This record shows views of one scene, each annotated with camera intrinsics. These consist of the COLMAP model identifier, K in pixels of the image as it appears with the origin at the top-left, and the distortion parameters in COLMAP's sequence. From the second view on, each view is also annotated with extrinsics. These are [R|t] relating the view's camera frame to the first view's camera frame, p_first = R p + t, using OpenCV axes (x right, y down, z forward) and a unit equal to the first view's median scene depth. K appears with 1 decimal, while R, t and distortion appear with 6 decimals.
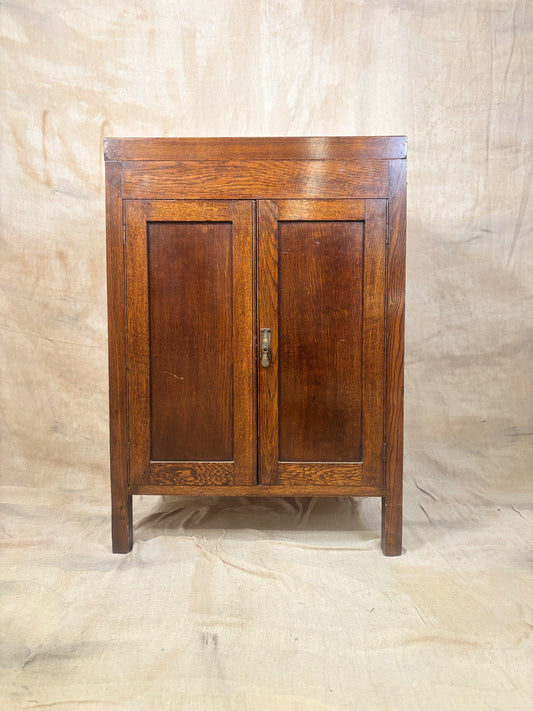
lens RADIAL K [[502.1, 0, 266.5], [0, 502.1, 355.5], [0, 0, 1]] dist [0.084140, -0.055148]
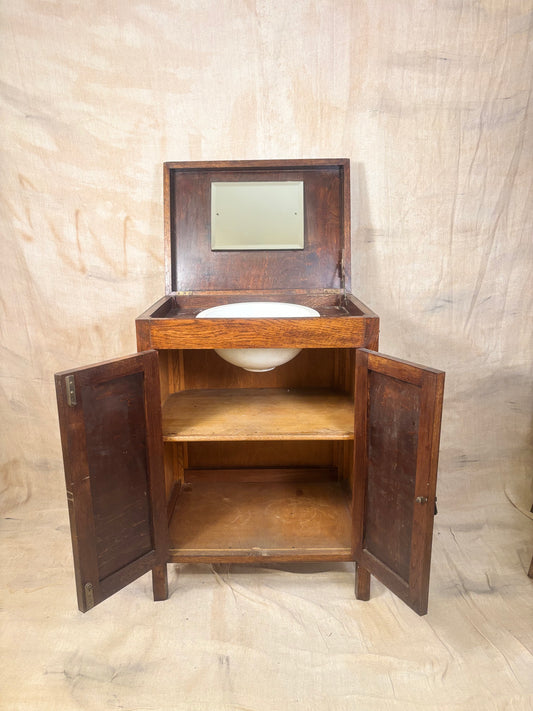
lens RADIAL K [[502.1, 0, 266.5], [0, 502.1, 355.5], [0, 0, 1]] dist [0.084140, -0.055148]
pose [[0.999781, -0.005524, -0.020178, 0.029818], [0.008892, 0.985252, 0.170881, -0.337299], [0.018937, -0.171023, 0.985085, -0.208379]]
